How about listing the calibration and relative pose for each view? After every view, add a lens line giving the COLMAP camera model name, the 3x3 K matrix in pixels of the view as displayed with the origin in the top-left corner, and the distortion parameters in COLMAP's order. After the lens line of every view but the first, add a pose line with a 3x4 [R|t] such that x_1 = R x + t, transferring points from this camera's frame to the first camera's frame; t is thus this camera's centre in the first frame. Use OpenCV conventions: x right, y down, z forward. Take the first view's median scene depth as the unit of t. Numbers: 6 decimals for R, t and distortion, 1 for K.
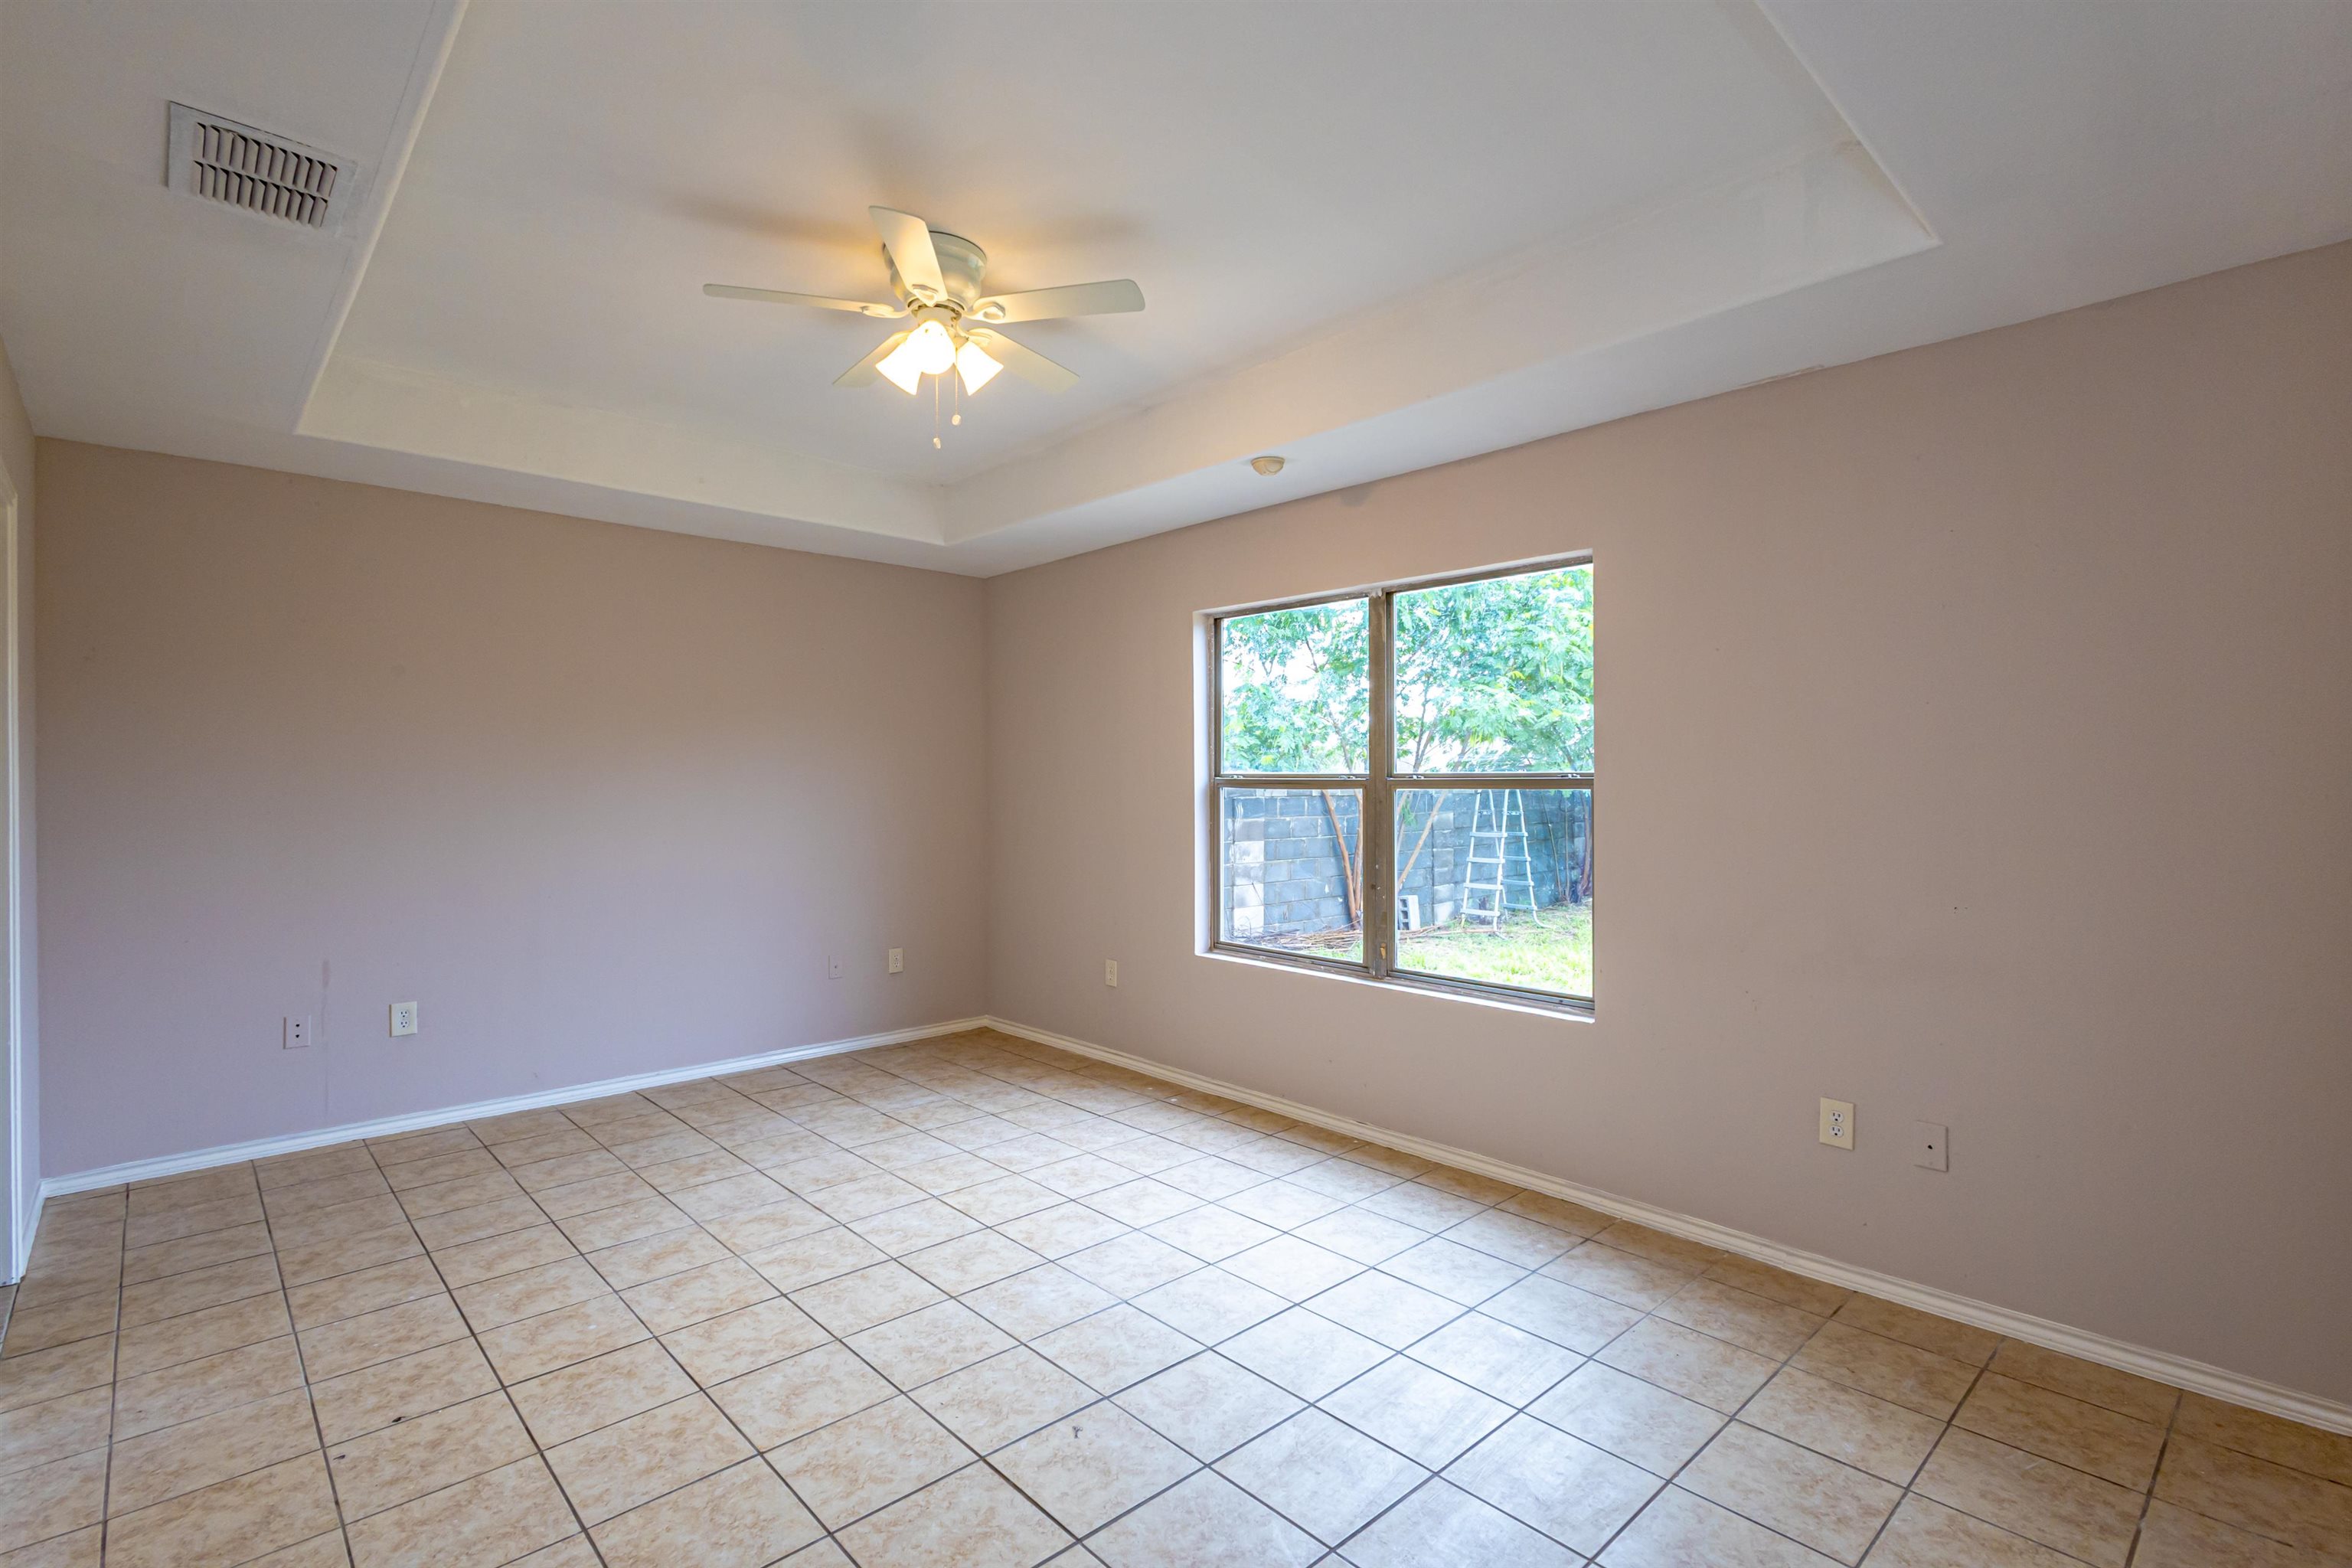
lens RADIAL K [[1098.2, 0, 1181.9], [0, 1098.2, 784.2], [0, 0, 1]] dist [0.012972, -0.000331]
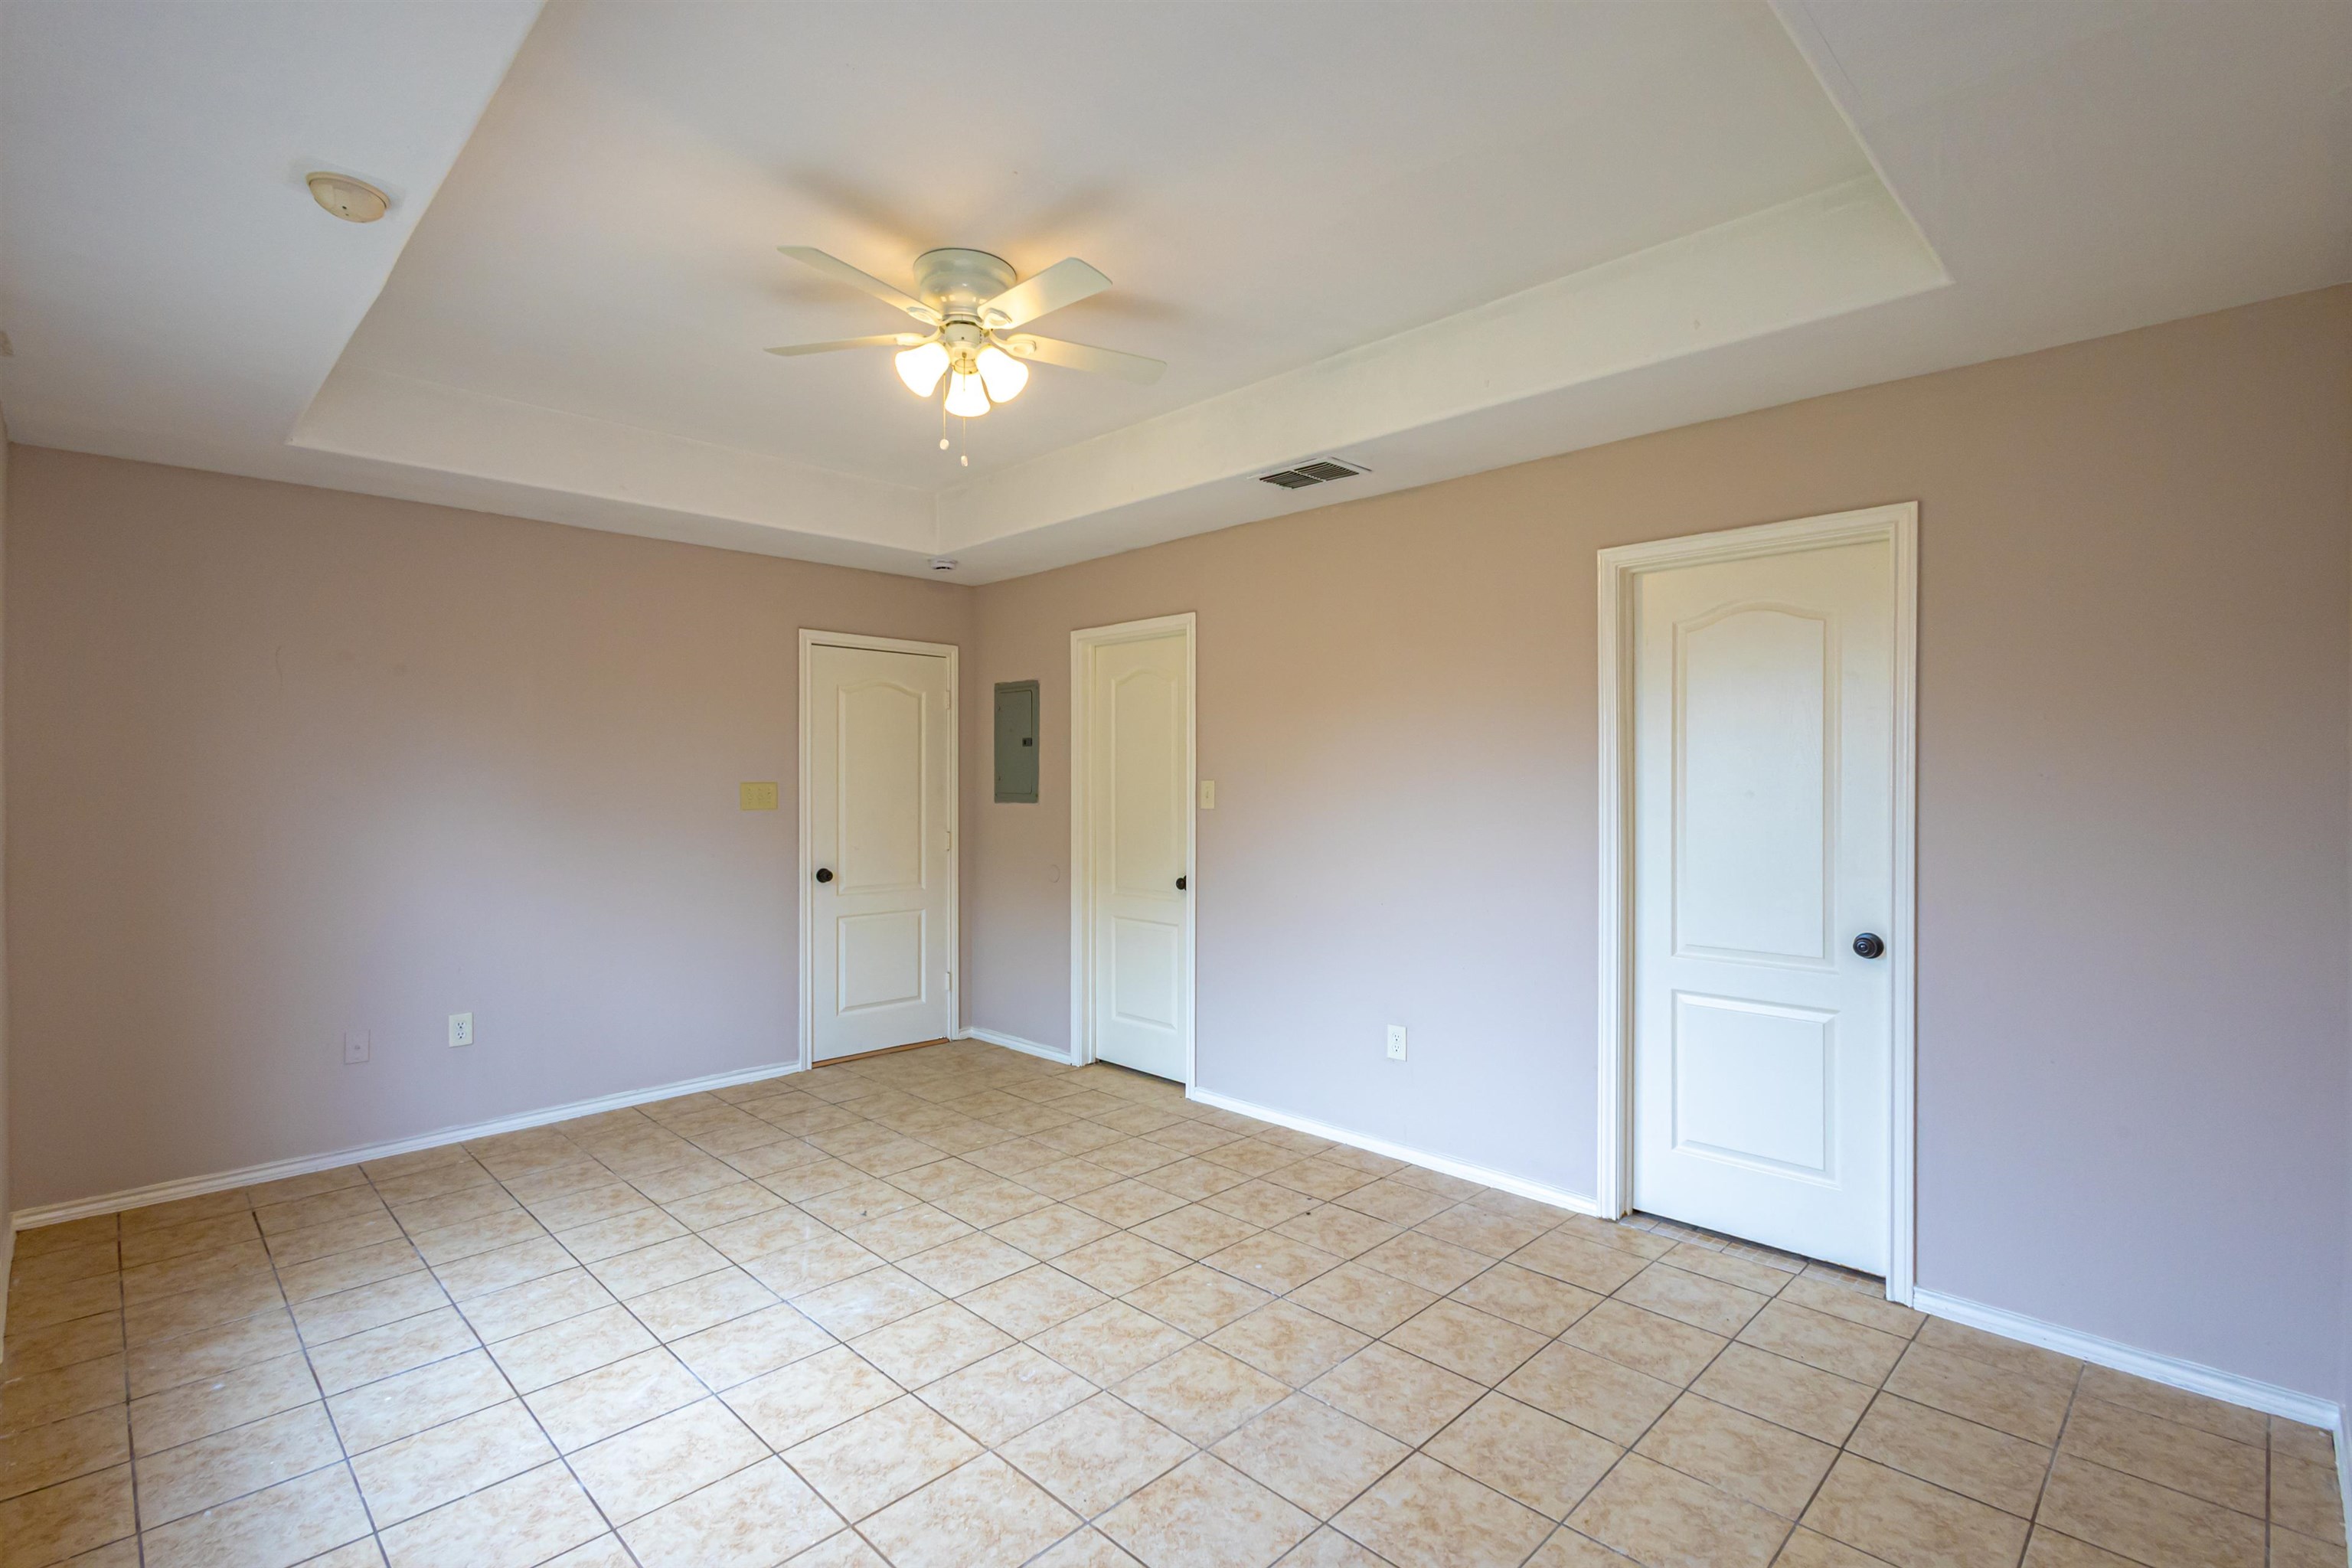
lens RADIAL K [[1098.2, 0, 1181.9], [0, 1098.2, 784.2], [0, 0, 1]] dist [0.012972, -0.000331]
pose [[-0.999363, 0.003903, -0.035483, -0.382965], [0.003617, 0.999960, 0.008143, -0.026721], [0.035513, 0.008009, -0.999337, 2.000907]]
